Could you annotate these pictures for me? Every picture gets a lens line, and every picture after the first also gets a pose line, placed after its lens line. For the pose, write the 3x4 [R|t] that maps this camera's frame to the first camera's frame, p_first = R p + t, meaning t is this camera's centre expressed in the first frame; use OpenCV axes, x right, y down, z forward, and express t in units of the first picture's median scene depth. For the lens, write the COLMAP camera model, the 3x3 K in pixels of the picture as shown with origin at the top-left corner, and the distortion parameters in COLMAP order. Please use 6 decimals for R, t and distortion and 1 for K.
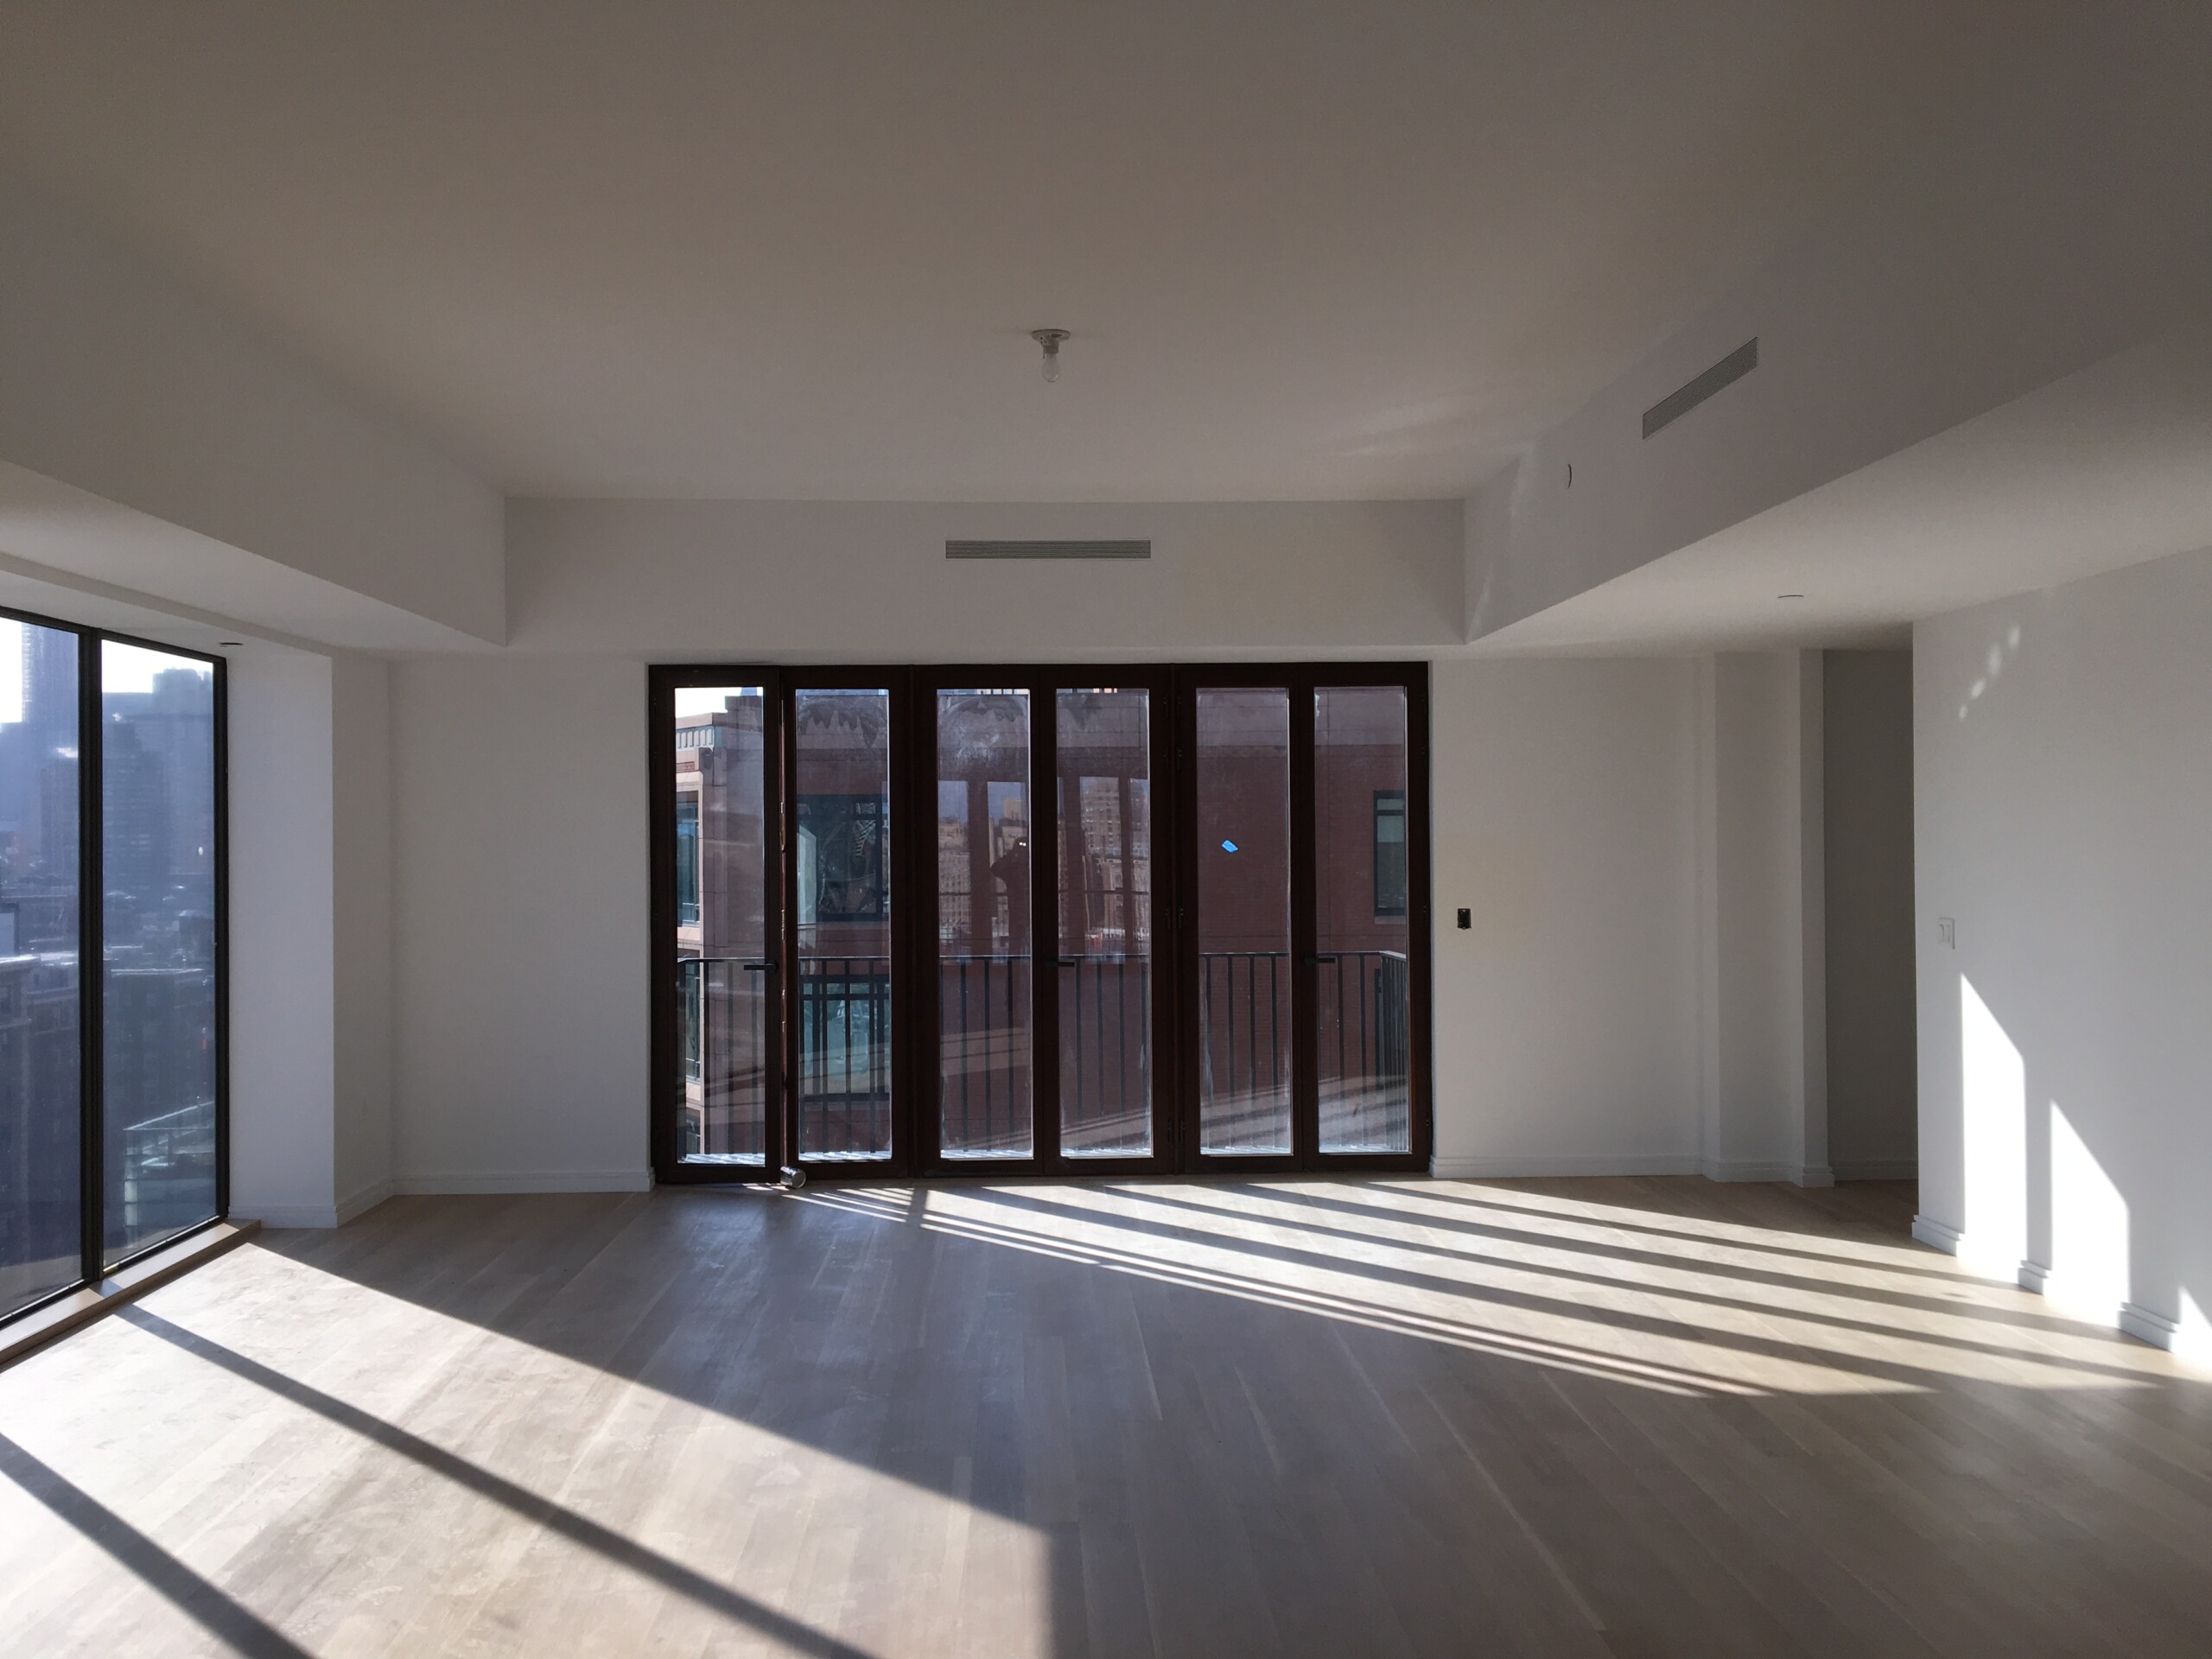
lens RADIAL K [[1810.4, 0, 1106.0], [0, 1810.4, 829.5], [0, 0, 1]] dist [0.085035, -0.157363]
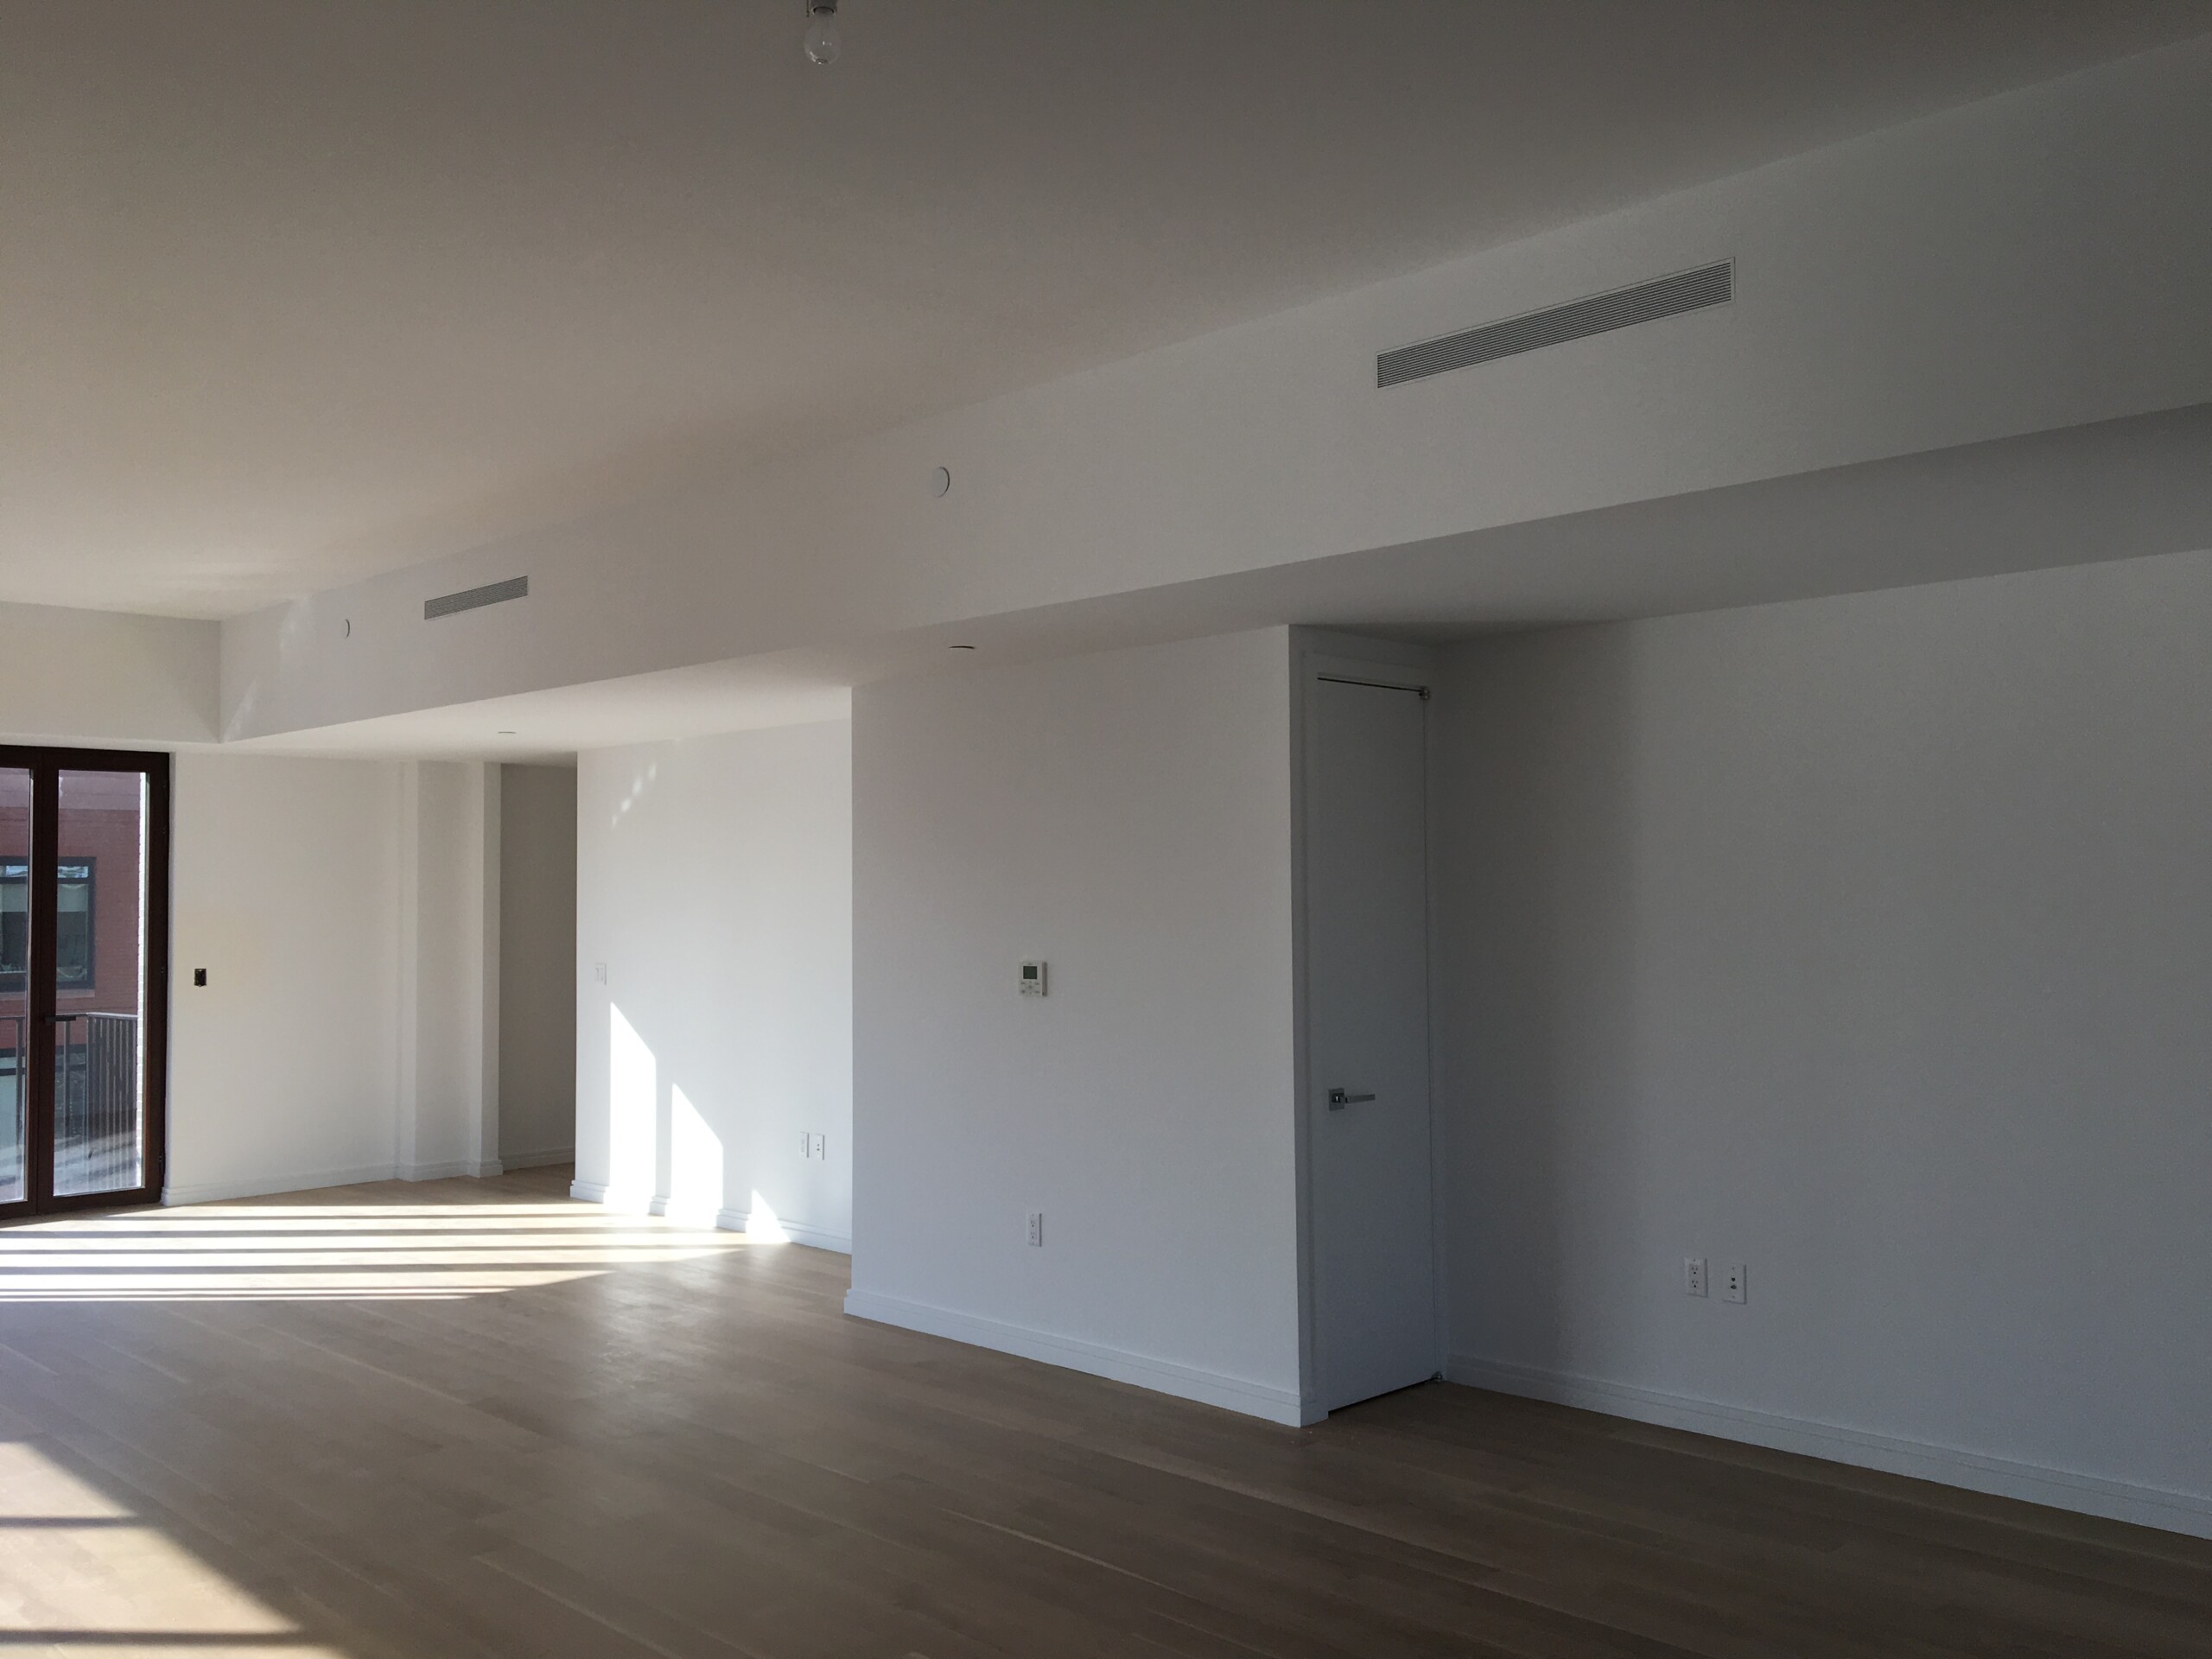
lens RADIAL K [[1810.4, 0, 1106.0], [0, 1810.4, 829.5], [0, 0, 1]] dist [0.085035, -0.157363]
pose [[0.723712, 0.029668, 0.689464, -0.196474], [-0.002438, 0.999179, -0.040436, 0.001136], [-0.690098, 0.027583, 0.723190, -0.245503]]
